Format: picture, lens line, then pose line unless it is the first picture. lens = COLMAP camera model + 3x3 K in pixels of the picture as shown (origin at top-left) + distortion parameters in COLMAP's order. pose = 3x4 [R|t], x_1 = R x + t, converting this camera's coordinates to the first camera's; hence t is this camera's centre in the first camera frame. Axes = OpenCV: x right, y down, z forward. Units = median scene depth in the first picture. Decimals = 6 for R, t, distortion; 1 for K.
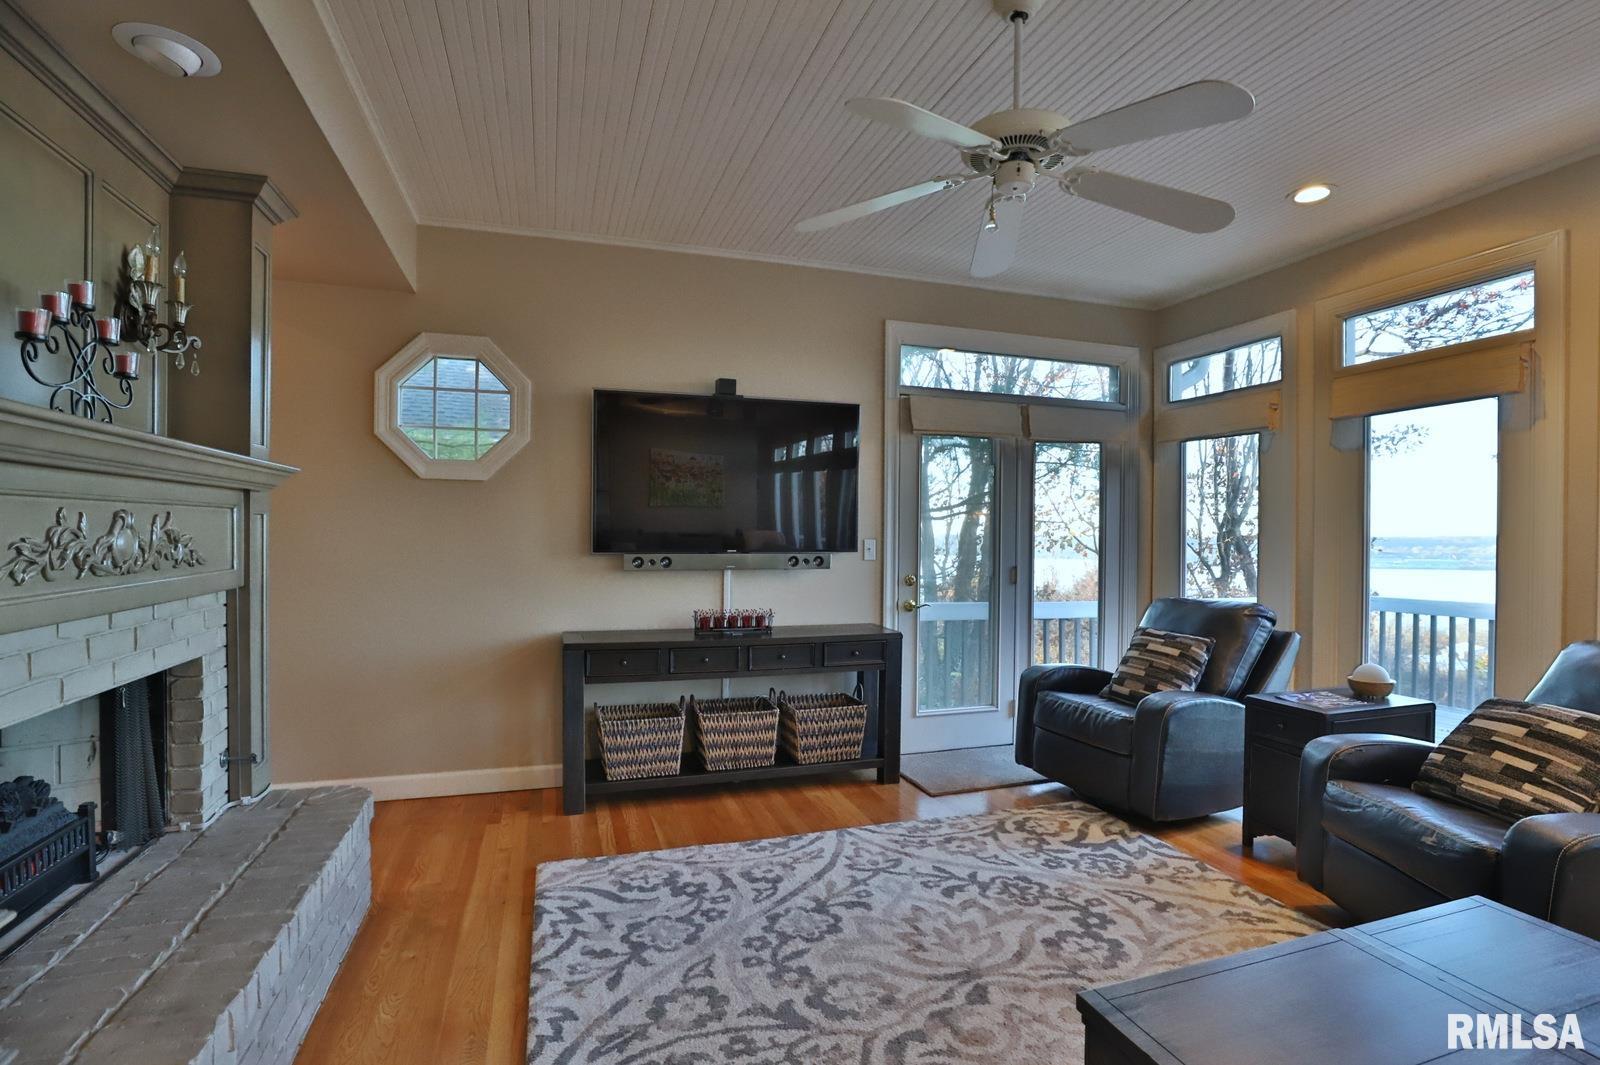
lens RADIAL K [[775.9, 0, 796.8], [0, 775.9, 542.2], [0, 0, 1]] dist [-0.040595, 0.012536]
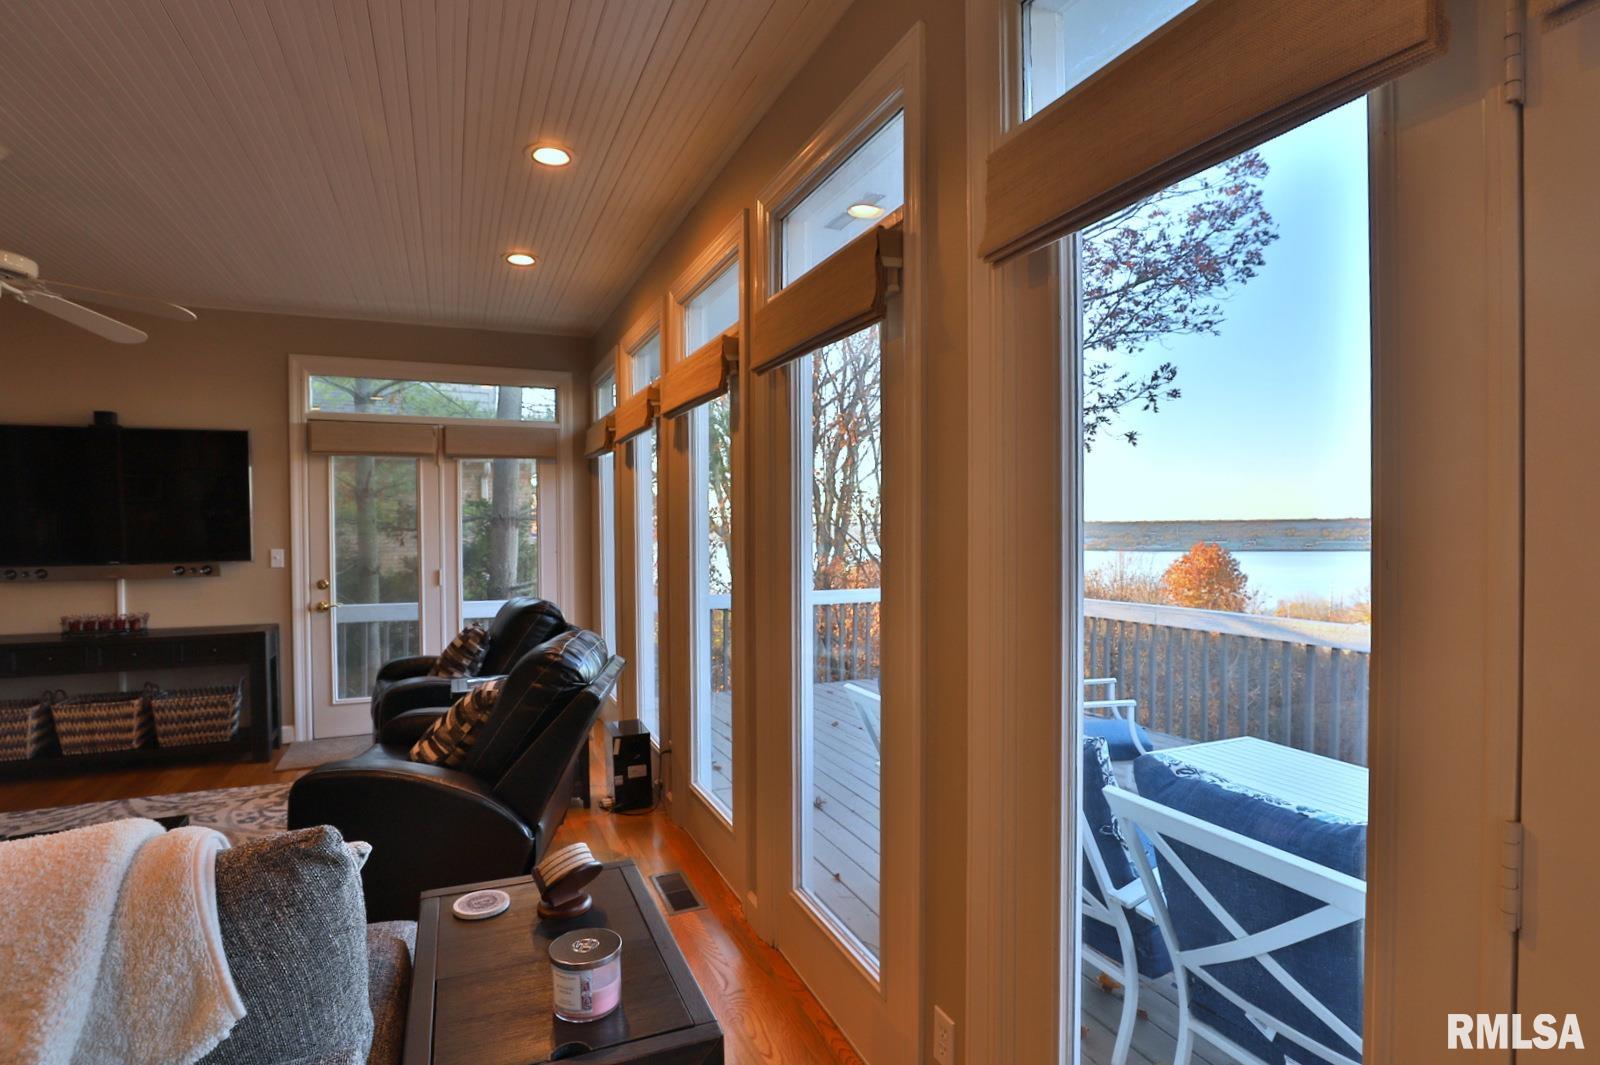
lens RADIAL K [[807.0, 0, 798.1], [0, 807.0, 538.4], [0, 0, 1]] dist [-0.037458, 0.010029]
pose [[0.995843, -0.015119, 0.089826, 0.988833], [0.014494, 0.999866, 0.007608, -0.022486], [-0.089929, -0.006275, 0.995928, -0.294477]]
